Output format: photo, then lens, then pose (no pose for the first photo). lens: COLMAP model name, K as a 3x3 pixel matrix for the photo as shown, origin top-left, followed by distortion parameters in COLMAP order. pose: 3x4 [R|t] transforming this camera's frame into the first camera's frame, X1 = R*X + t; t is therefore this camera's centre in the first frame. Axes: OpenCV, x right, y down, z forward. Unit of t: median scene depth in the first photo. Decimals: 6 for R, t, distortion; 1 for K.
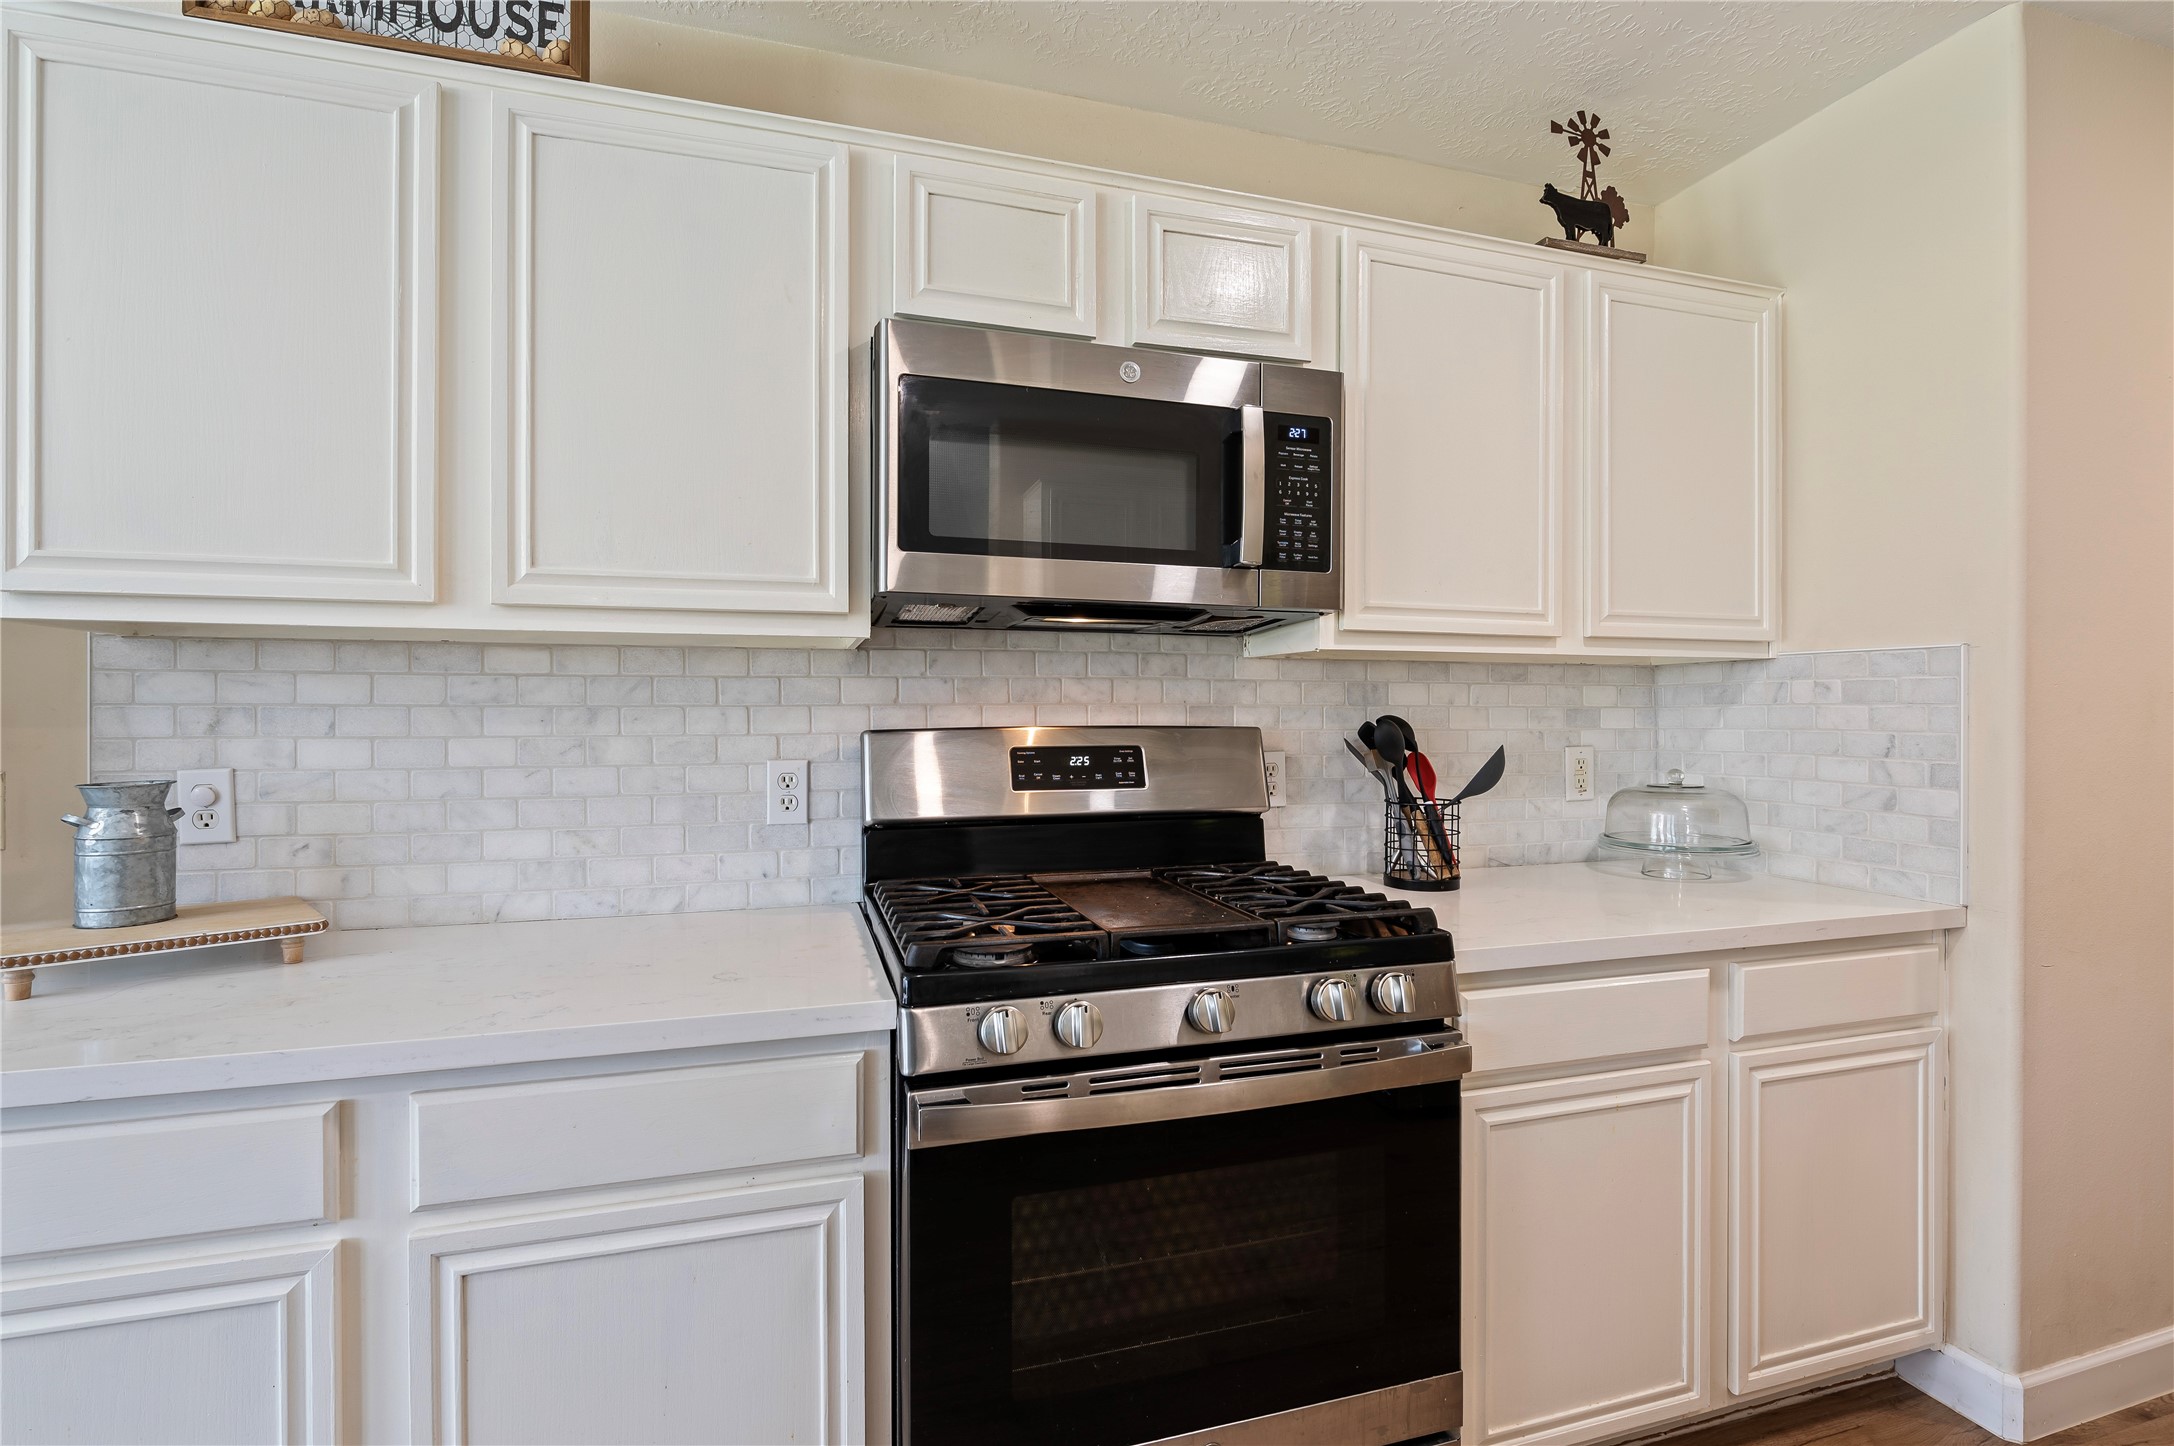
lens RADIAL K [[981.7, 0, 1089.5], [0, 981.7, 717.7], [0, 0, 1]] dist [-0.012092, -0.000116]
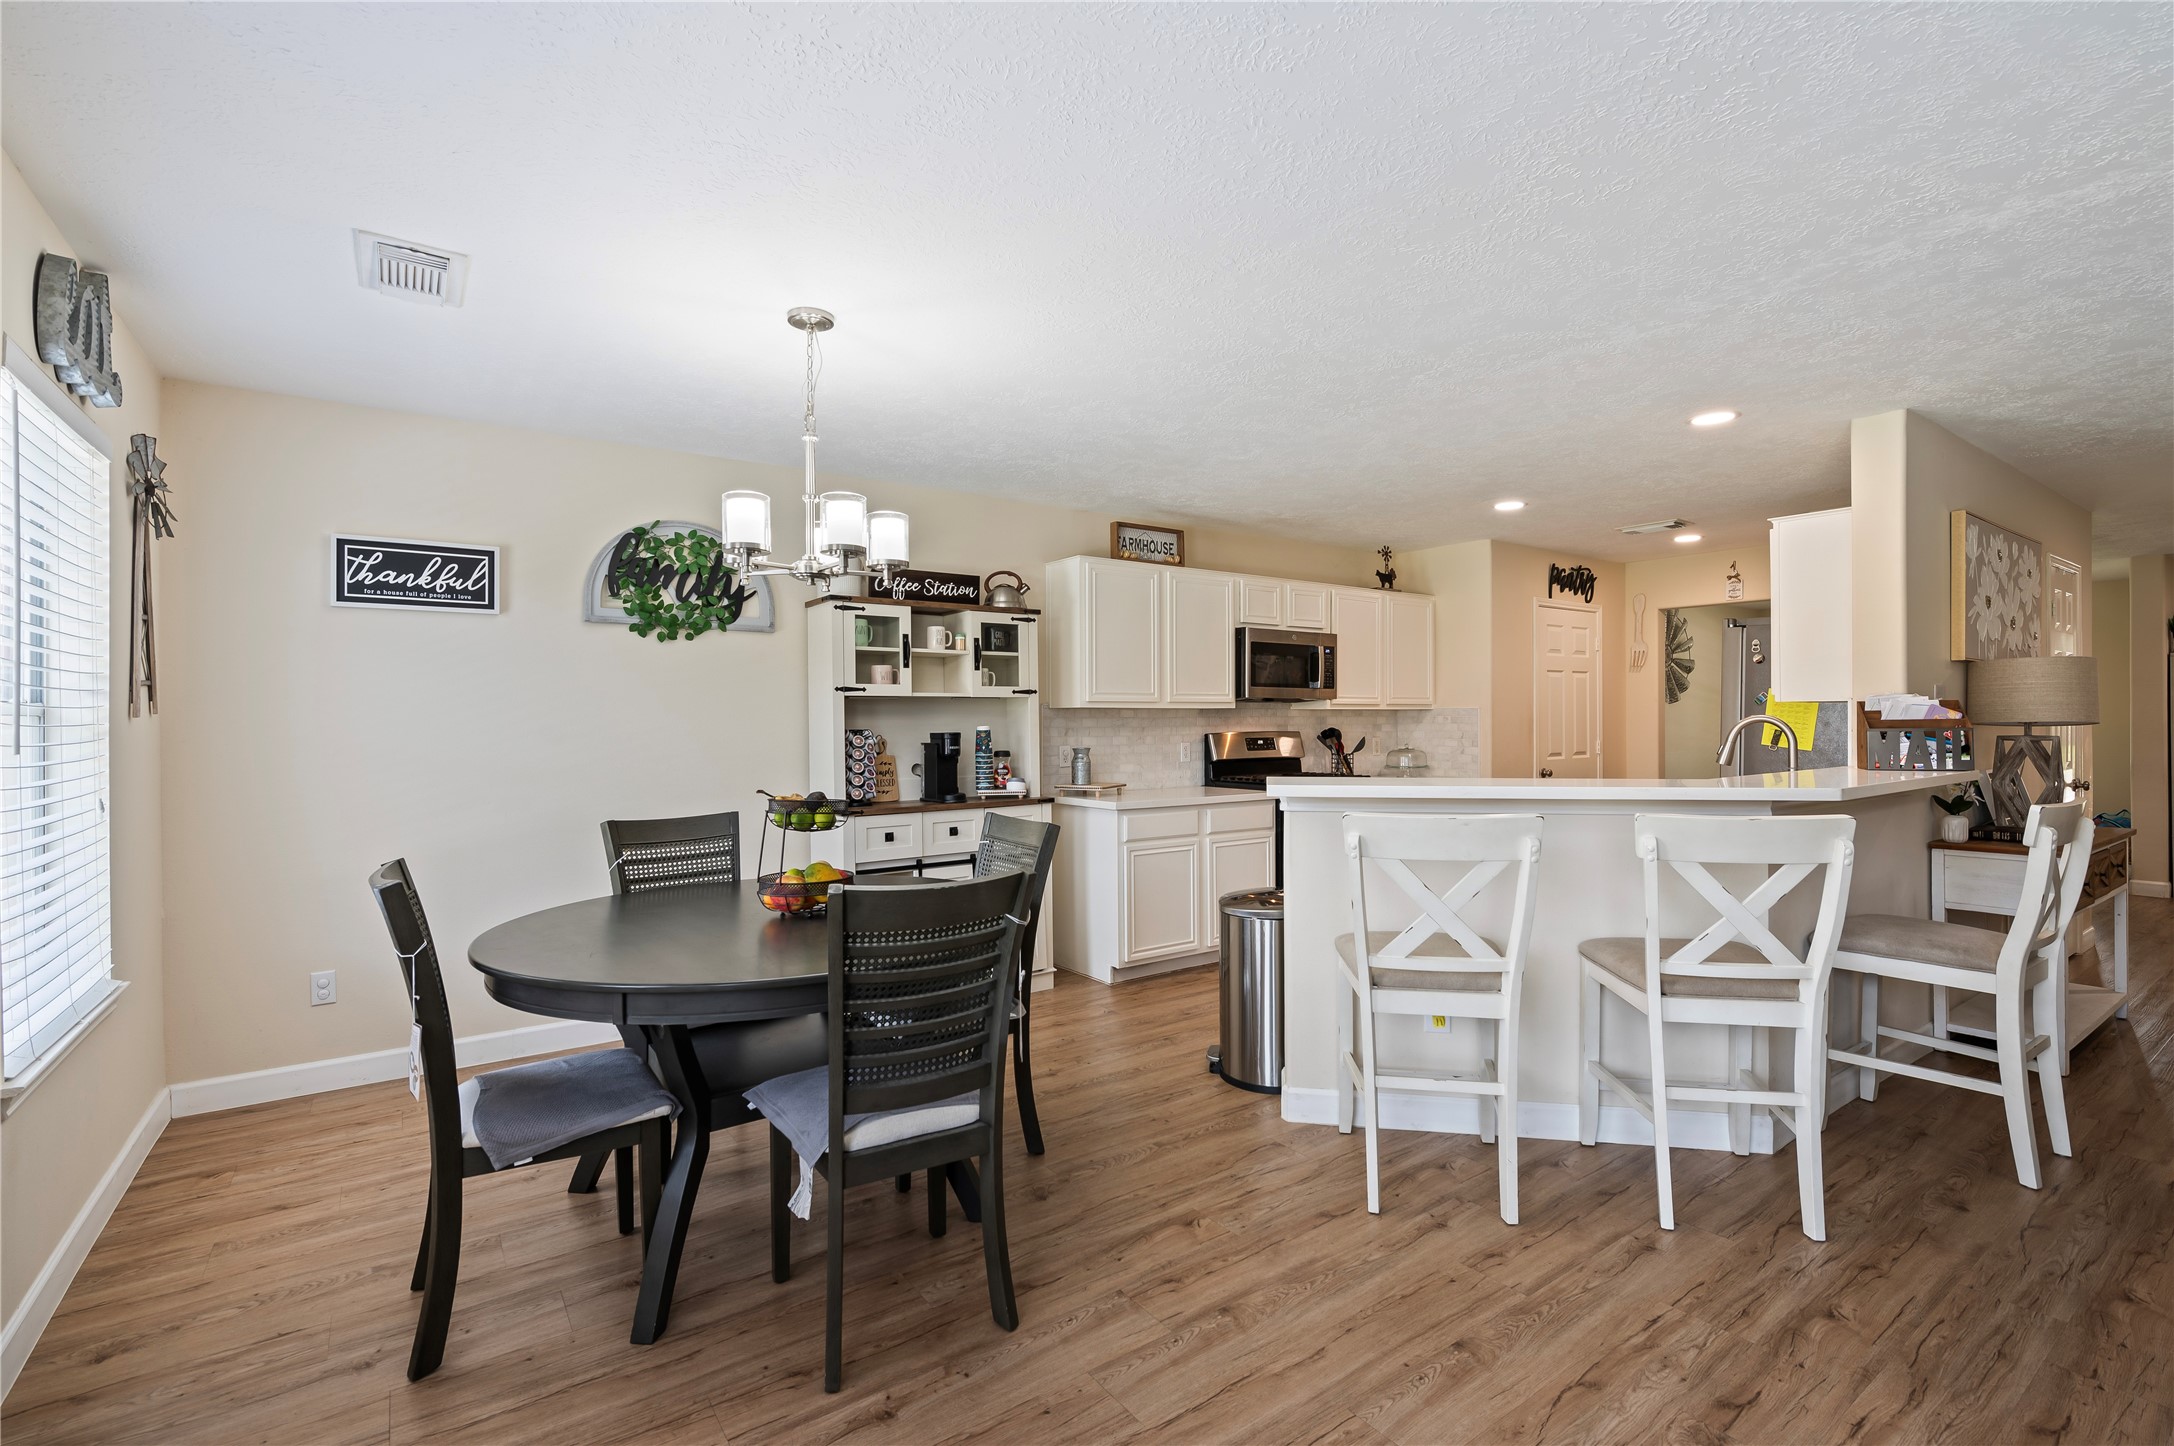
lens RADIAL K [[981.7, 0, 1089.4], [0, 981.7, 724.3], [0, 0, 1]] dist [-0.012092, -0.000116]
pose [[0.949571, -0.005418, 0.313505, -1.519517], [0.004810, 0.999985, 0.002713, -0.027092], [-0.313515, -0.001068, 0.949583, -1.880540]]
